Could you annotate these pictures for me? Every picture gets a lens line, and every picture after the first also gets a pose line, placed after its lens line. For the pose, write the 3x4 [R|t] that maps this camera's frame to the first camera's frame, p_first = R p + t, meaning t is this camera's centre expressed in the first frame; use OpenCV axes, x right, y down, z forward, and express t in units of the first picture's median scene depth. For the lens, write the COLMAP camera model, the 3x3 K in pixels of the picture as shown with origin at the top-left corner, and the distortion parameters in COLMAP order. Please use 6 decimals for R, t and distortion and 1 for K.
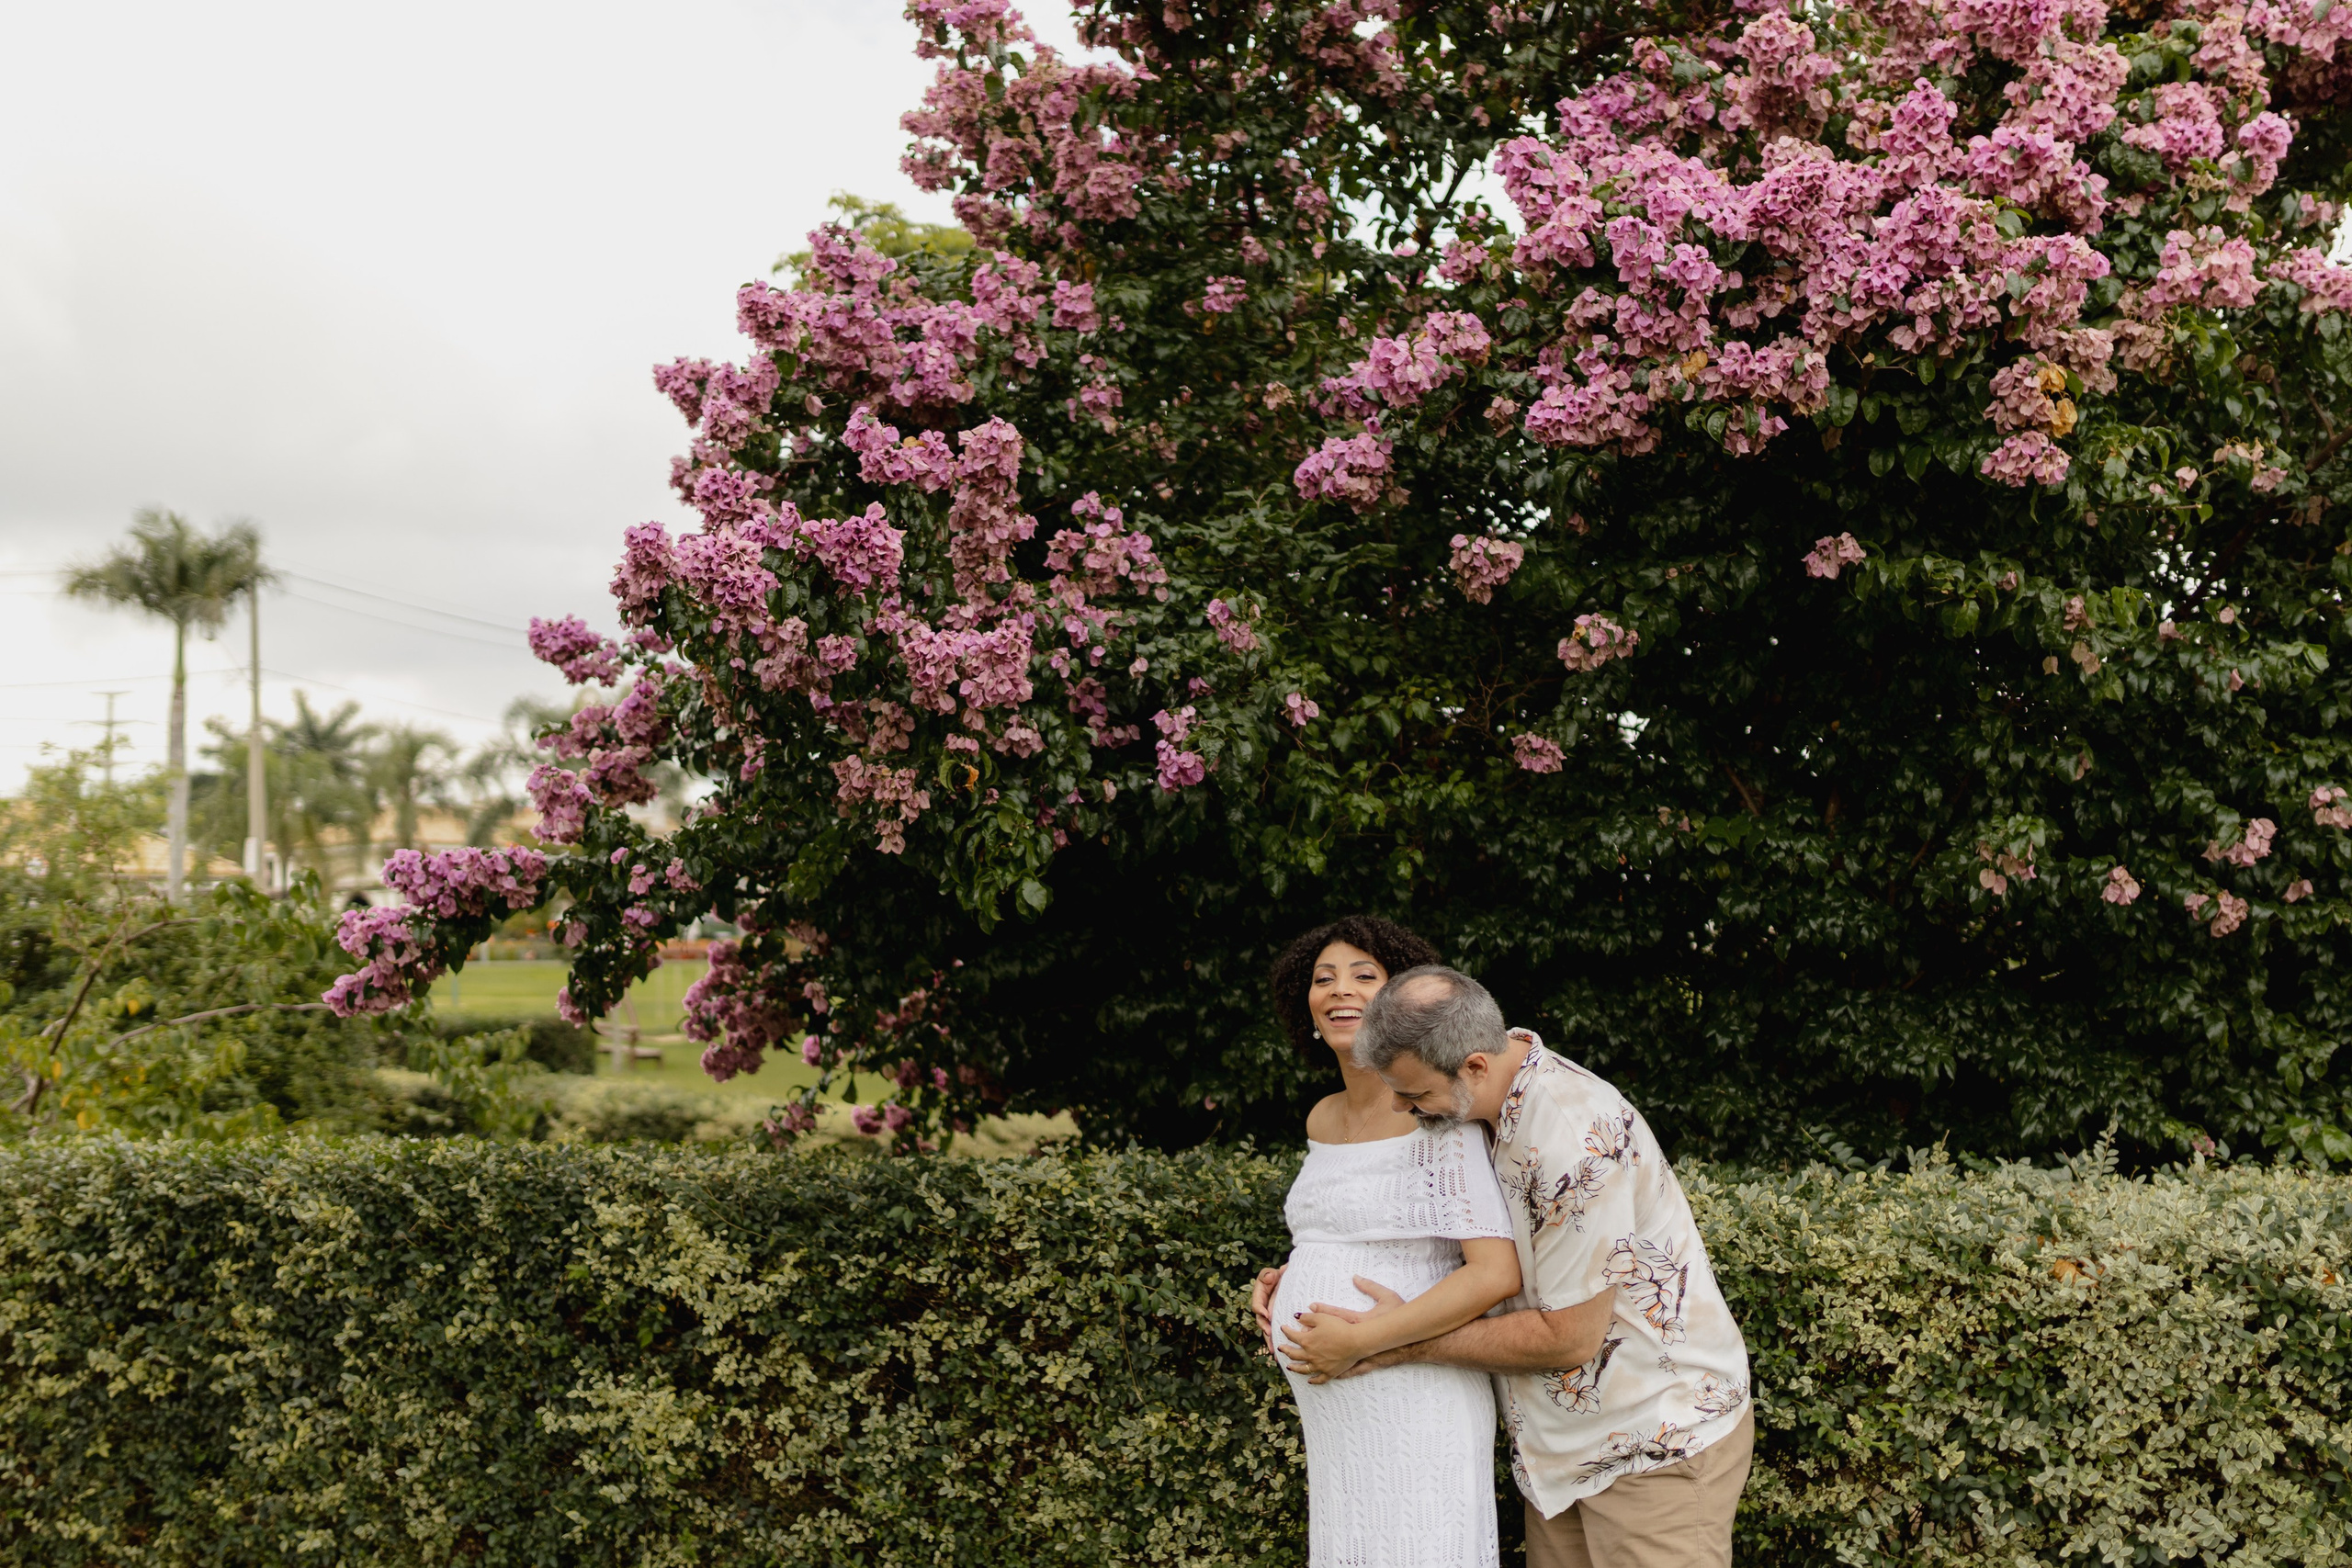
lens RADIAL K [[2513.1, 0, 1134.3], [0, 2513.1, 829.7], [0, 0, 1]] dist [0.007036, -0.007048]
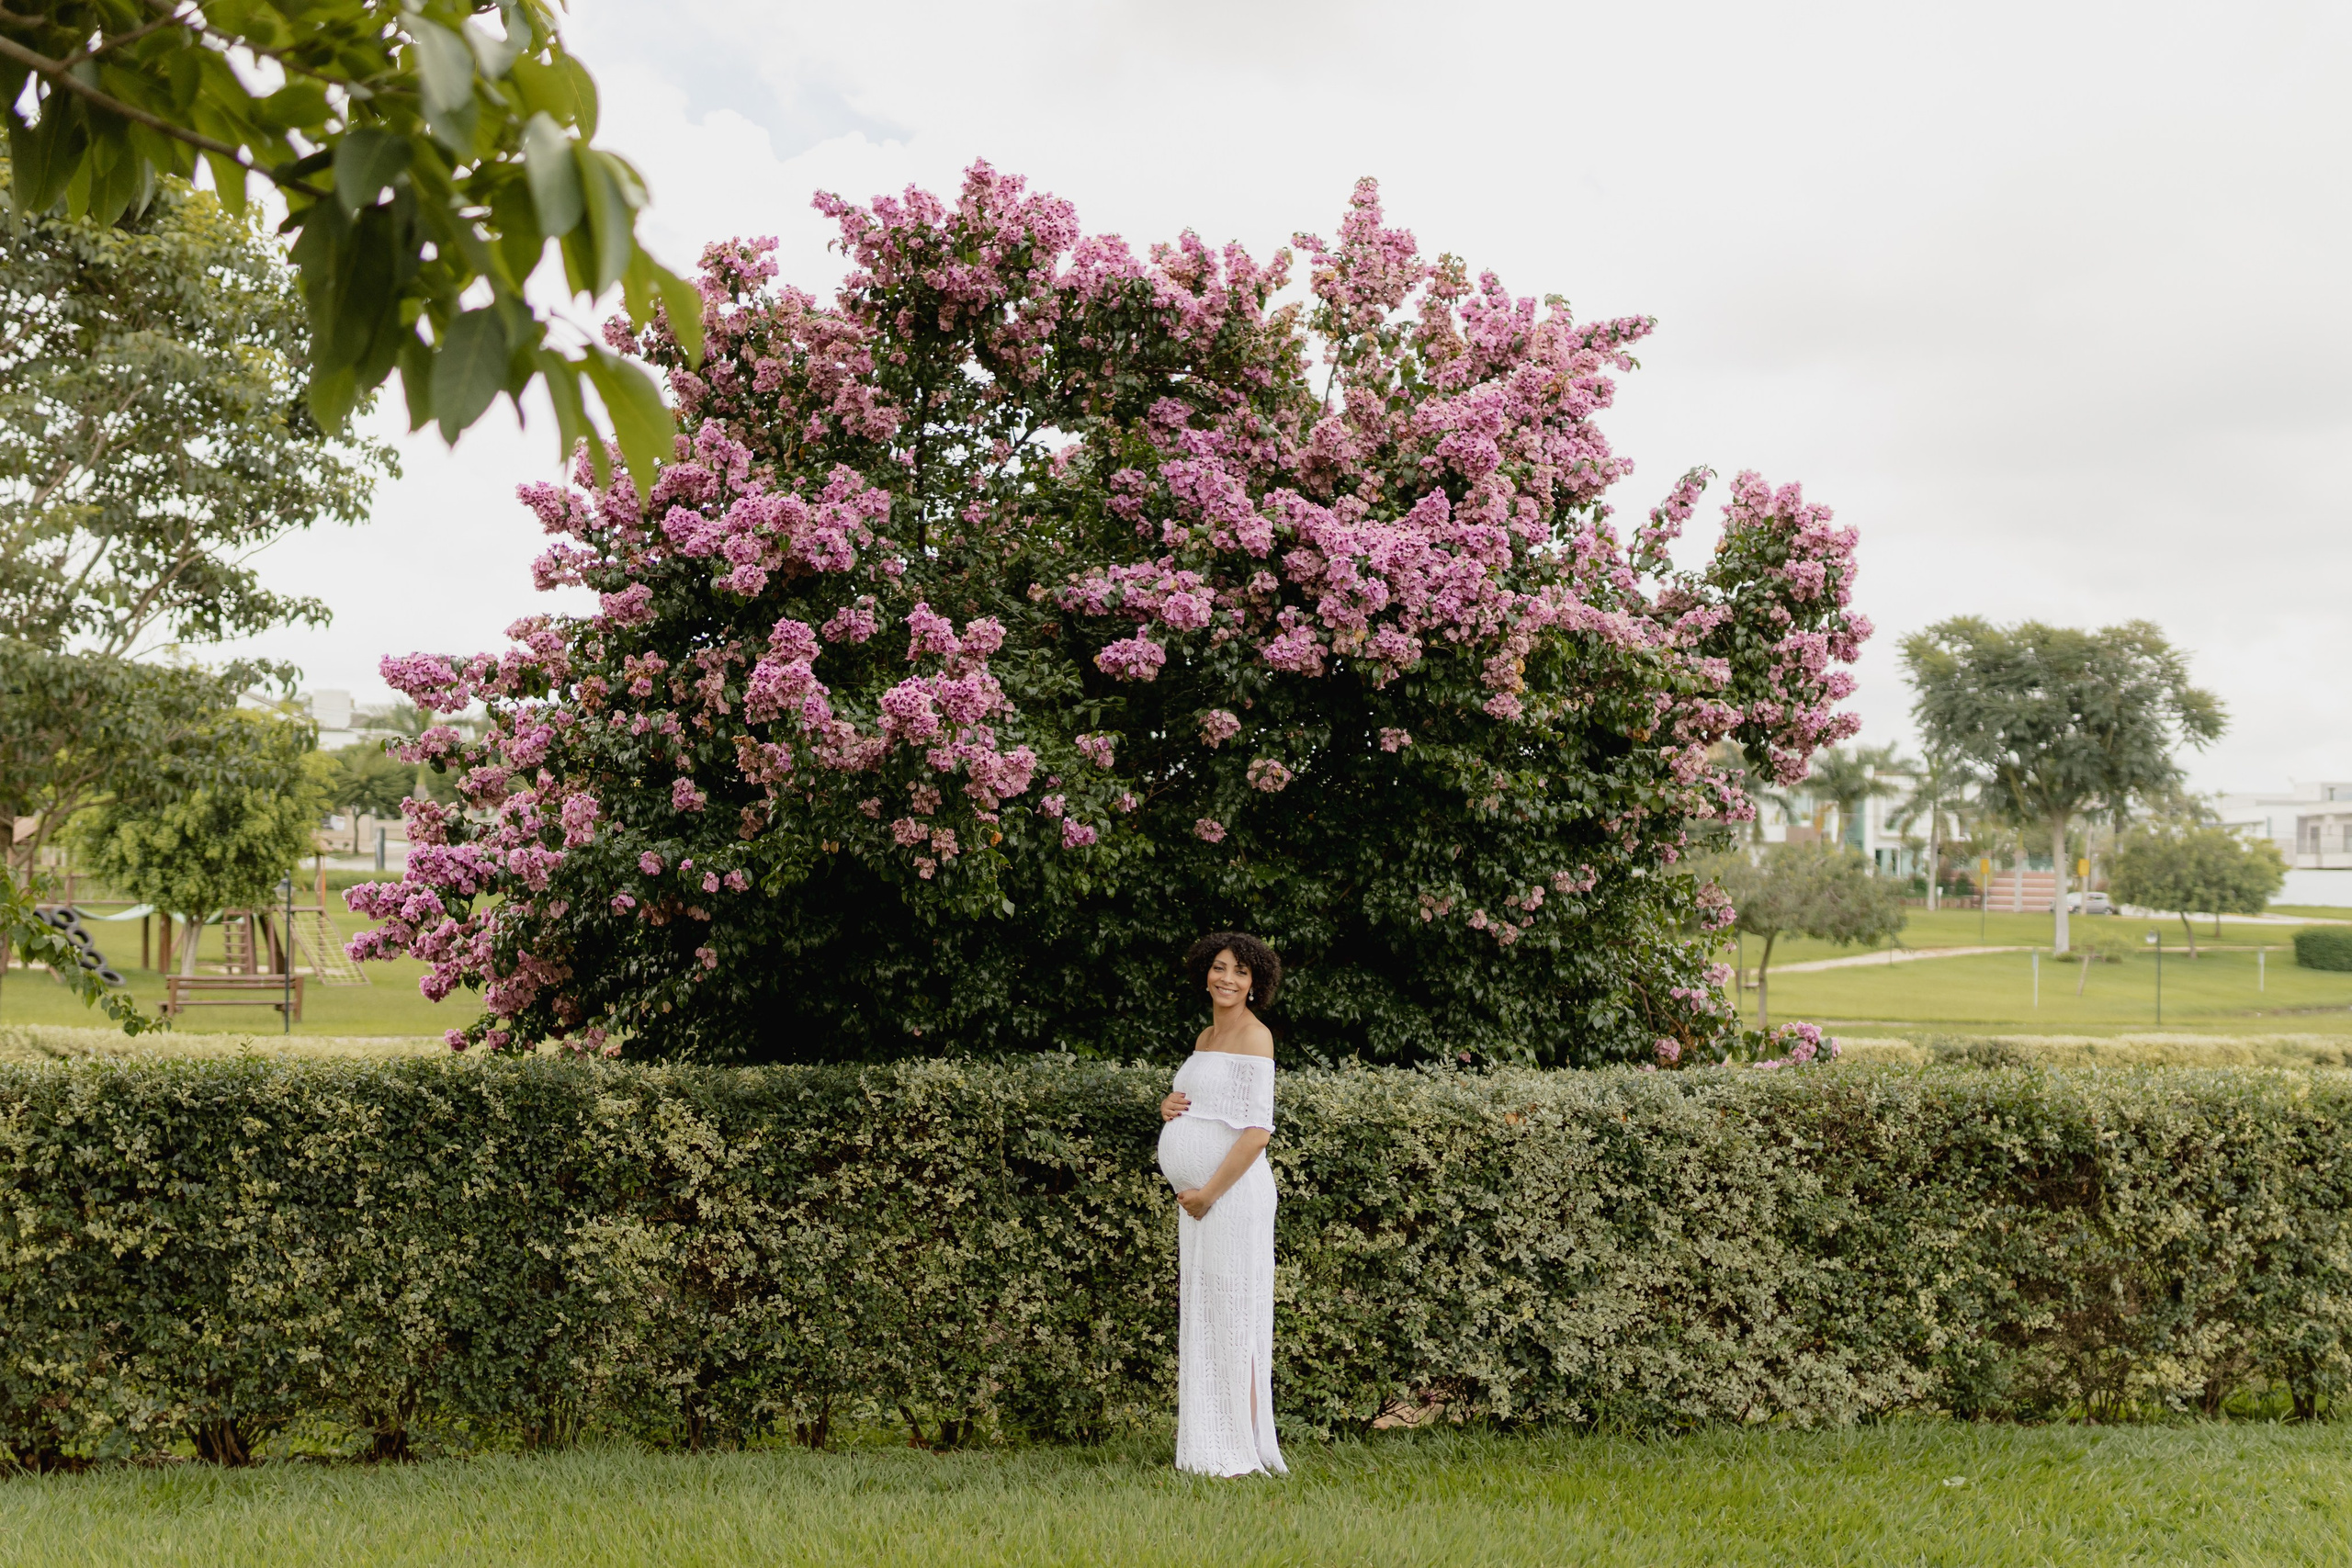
lens RADIAL K [[2409.5, 0, 1214.6], [0, 2409.5, 805.9], [0, 0, 1]] dist [0.004874, 0.014009]
pose [[0.828725, 0.055596, 0.556888, -0.794511], [-0.066031, 0.997817, -0.001351, -0.047527], [-0.555747, -0.035652, 0.830586, -0.394438]]
